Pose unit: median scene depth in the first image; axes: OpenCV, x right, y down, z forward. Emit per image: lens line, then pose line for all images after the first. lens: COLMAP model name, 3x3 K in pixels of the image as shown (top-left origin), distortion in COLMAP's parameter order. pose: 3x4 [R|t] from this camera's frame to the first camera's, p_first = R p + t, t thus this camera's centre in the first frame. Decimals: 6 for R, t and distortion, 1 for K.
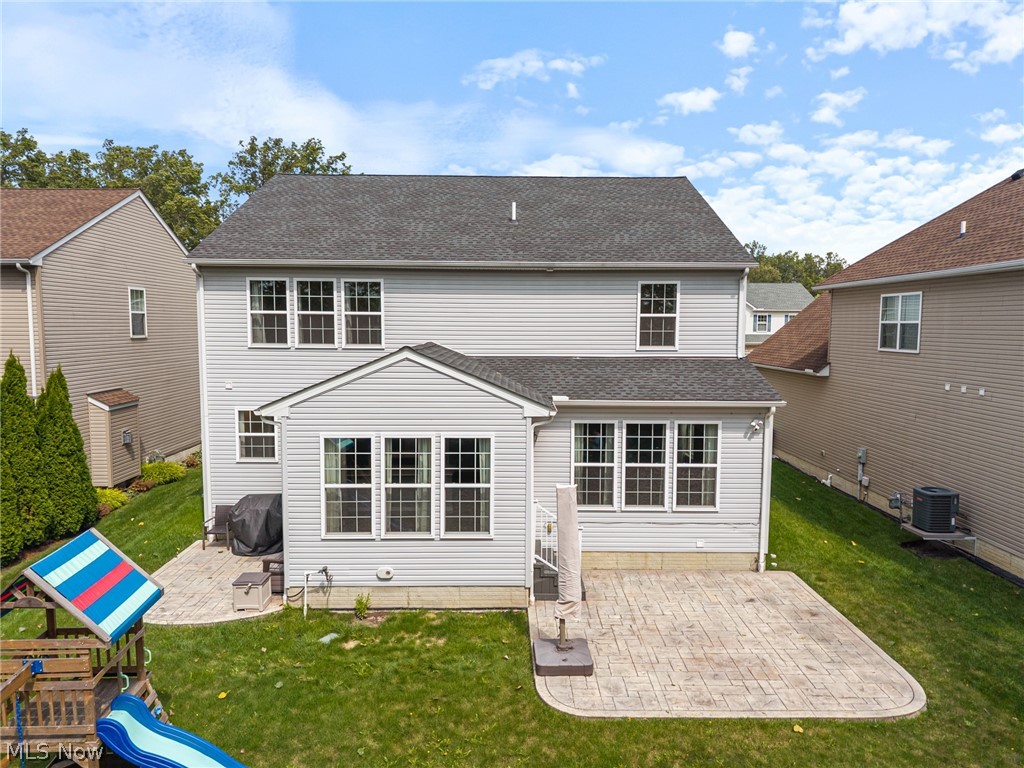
lens RADIAL K [[678.1, 0, 524.1], [0, 678.1, 380.6], [0, 0, 1]] dist [0.083693, -0.075291]
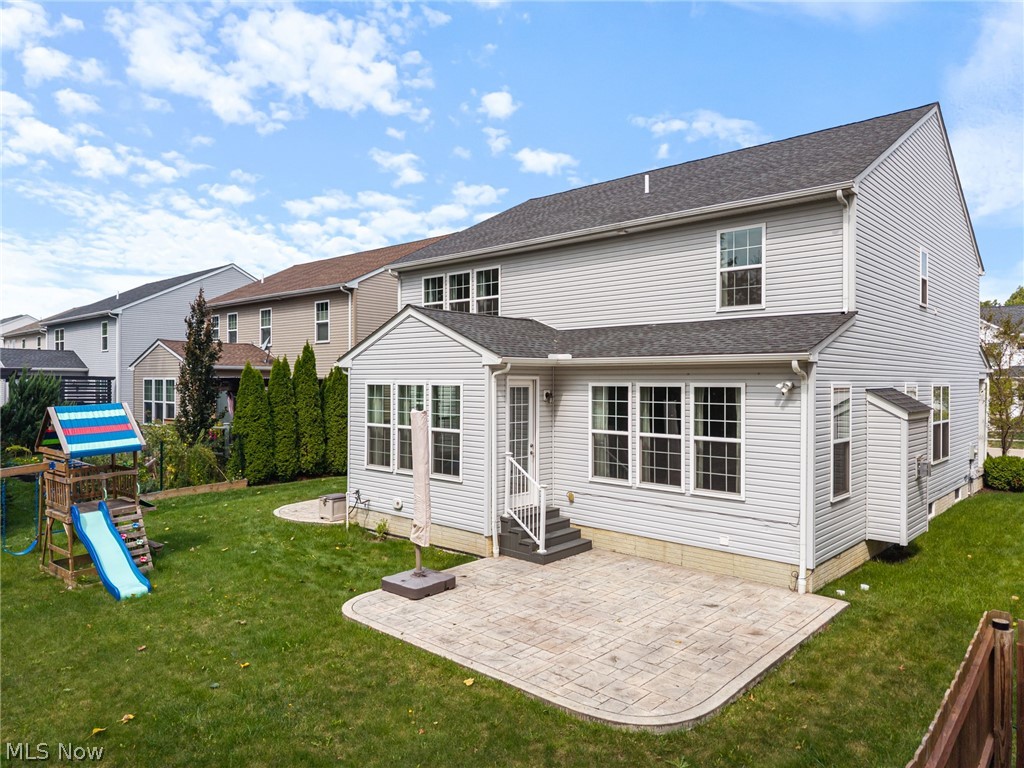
lens RADIAL K [[678.1, 0, 524.1], [0, 678.1, 380.6], [0, 0, 1]] dist [0.083693, -0.075291]
pose [[0.726169, -0.005416, -0.687495, 0.645210], [-0.053574, 0.996483, -0.064438, 0.120261], [0.685426, 0.083625, 0.723324, 0.262344]]
